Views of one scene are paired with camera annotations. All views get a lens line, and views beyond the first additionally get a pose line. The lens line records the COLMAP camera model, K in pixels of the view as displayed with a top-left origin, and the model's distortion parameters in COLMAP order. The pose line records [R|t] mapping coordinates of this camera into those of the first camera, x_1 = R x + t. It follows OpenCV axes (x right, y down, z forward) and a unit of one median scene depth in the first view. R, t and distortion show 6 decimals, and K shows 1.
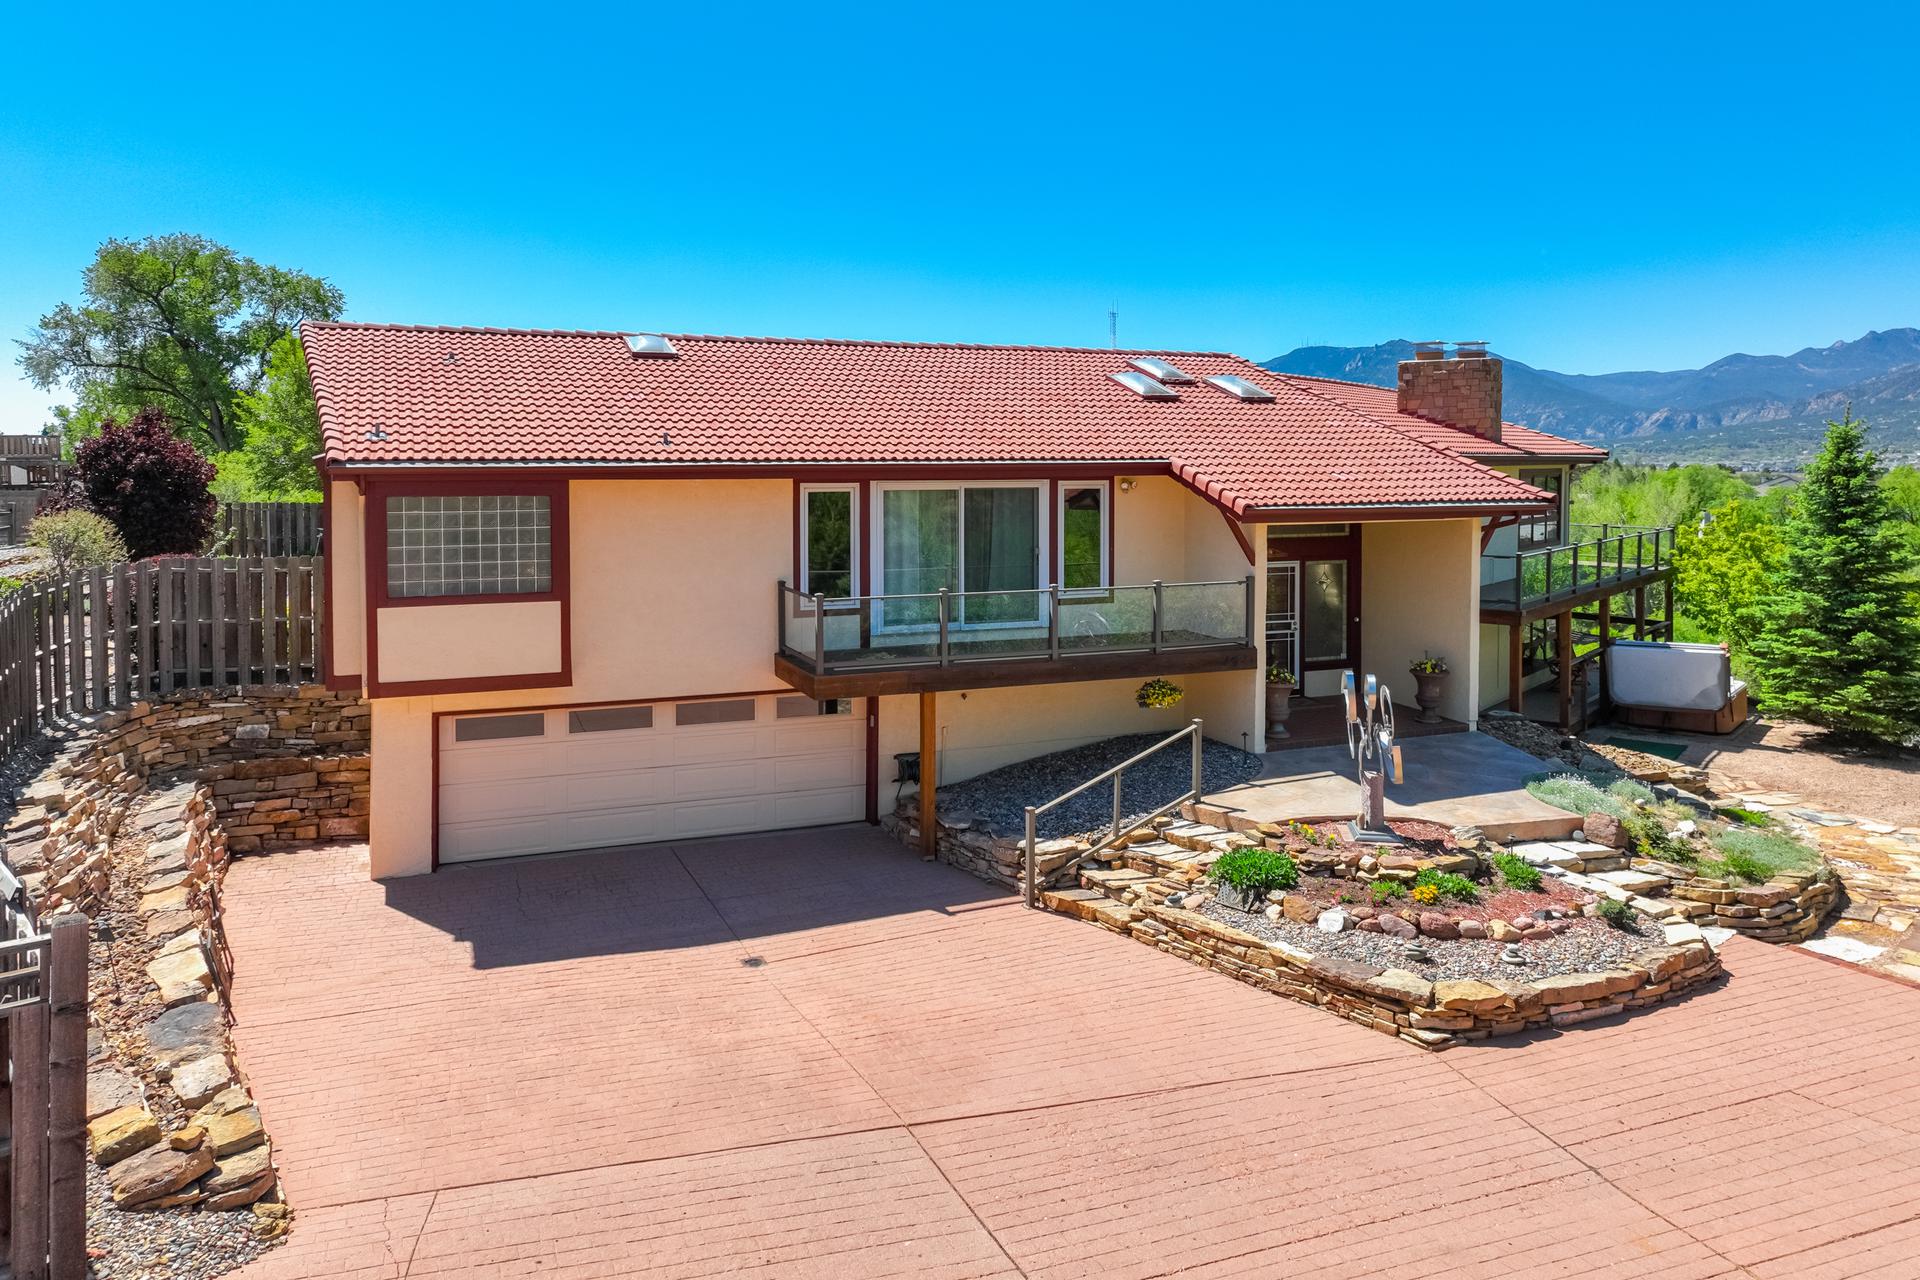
lens RADIAL K [[1511.0, 0, 939.6], [0, 1511.0, 488.8], [0, 0, 1]] dist [-0.005210, 0.009200]
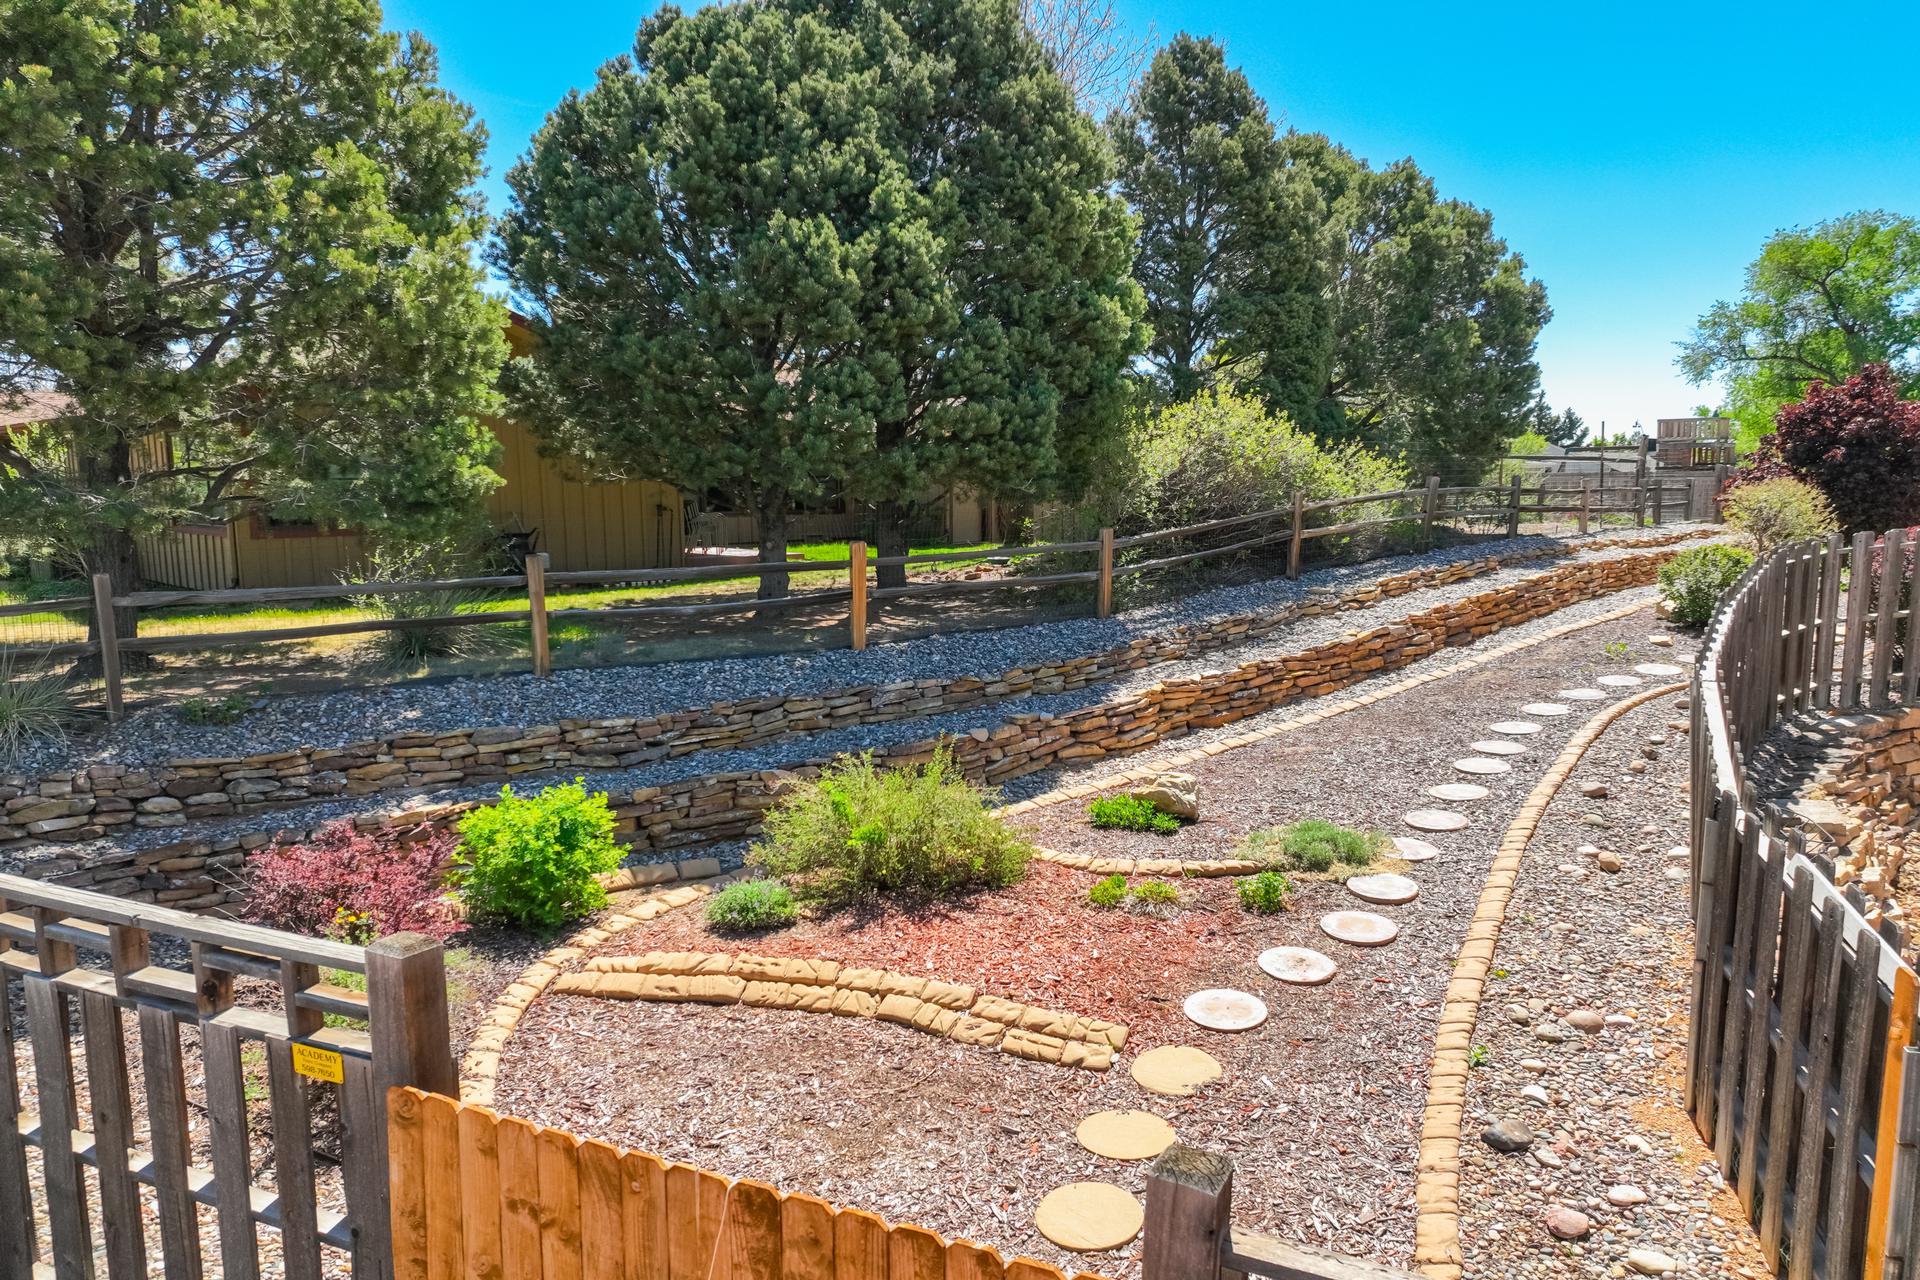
lens RADIAL K [[1333.4, 0, 870.8], [0, 1333.4, 665.1], [0, 0, 1]] dist [0.000872, 0.007791]
pose [[0.476055, 0.127166, -0.870173, -0.191855], [-0.008598, 0.990116, 0.139990, 0.028094], [0.879373, -0.059161, 0.472443, 0.210659]]
